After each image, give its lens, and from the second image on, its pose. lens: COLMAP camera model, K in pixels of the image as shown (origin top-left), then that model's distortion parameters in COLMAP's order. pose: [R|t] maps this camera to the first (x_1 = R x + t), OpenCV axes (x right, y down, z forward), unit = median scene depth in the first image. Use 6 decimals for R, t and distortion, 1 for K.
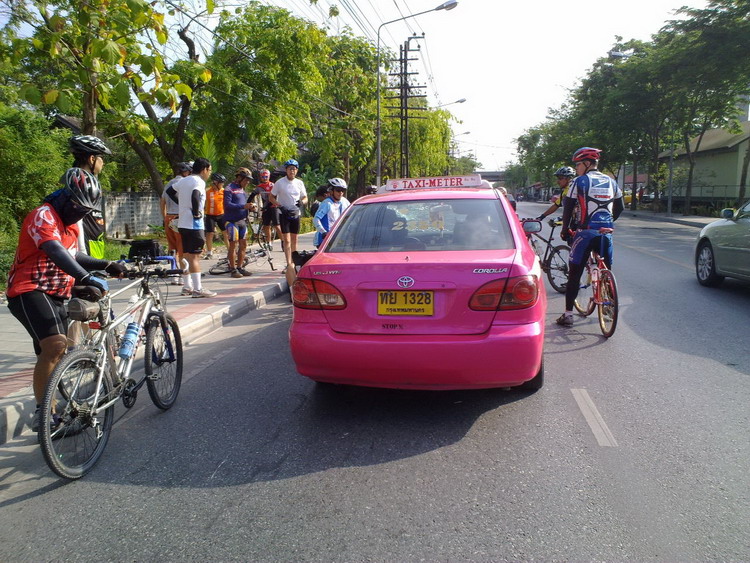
lens RADIAL K [[611.1, 0, 375.0], [0, 611.1, 281.5], [0, 0, 1]] dist [0.037336, -0.001406]
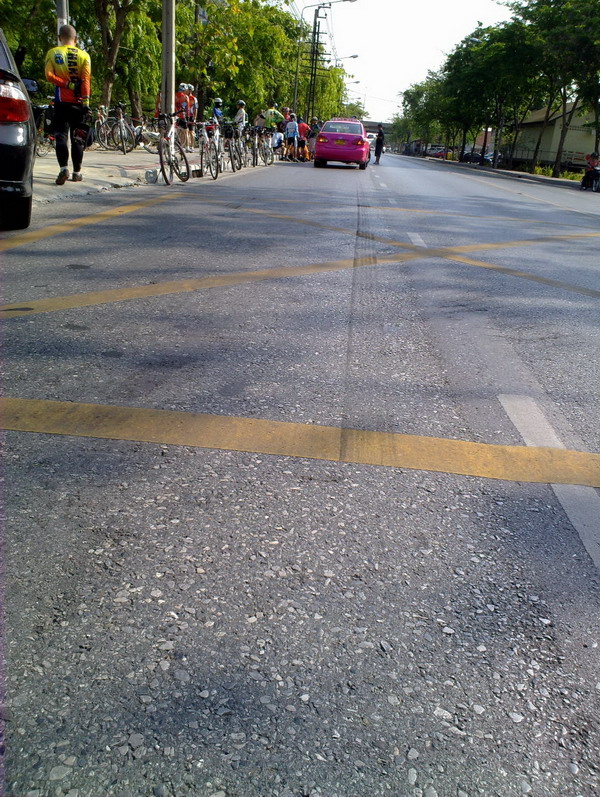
lens RADIAL K [[819.9, 0, 300.0], [0, 819.9, 398.5], [0, 0, 1]] dist [0.005285, 0.015253]
pose [[0.991456, 0.065973, 0.112524, -0.145407], [-0.083016, 0.984543, 0.154221, 0.175401], [-0.100610, -0.162244, 0.981608, -0.962944]]
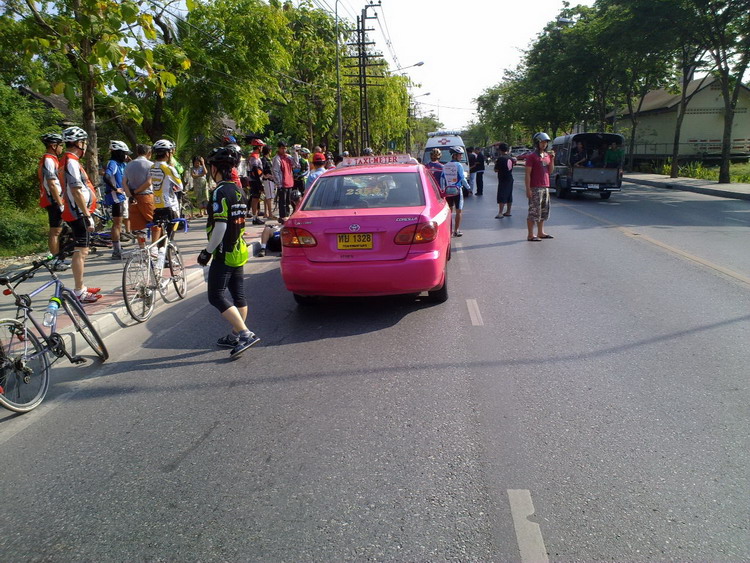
lens RADIAL K [[626.4, 0, 362.6], [0, 626.4, 280.8], [0, 0, 1]] dist [-0.006217, -0.004918]
pose [[0.999058, -0.029309, 0.031998, 0.002275], [0.027433, 0.997964, 0.057577, 0.006635], [-0.033620, -0.056645, 0.997828, -0.094162]]
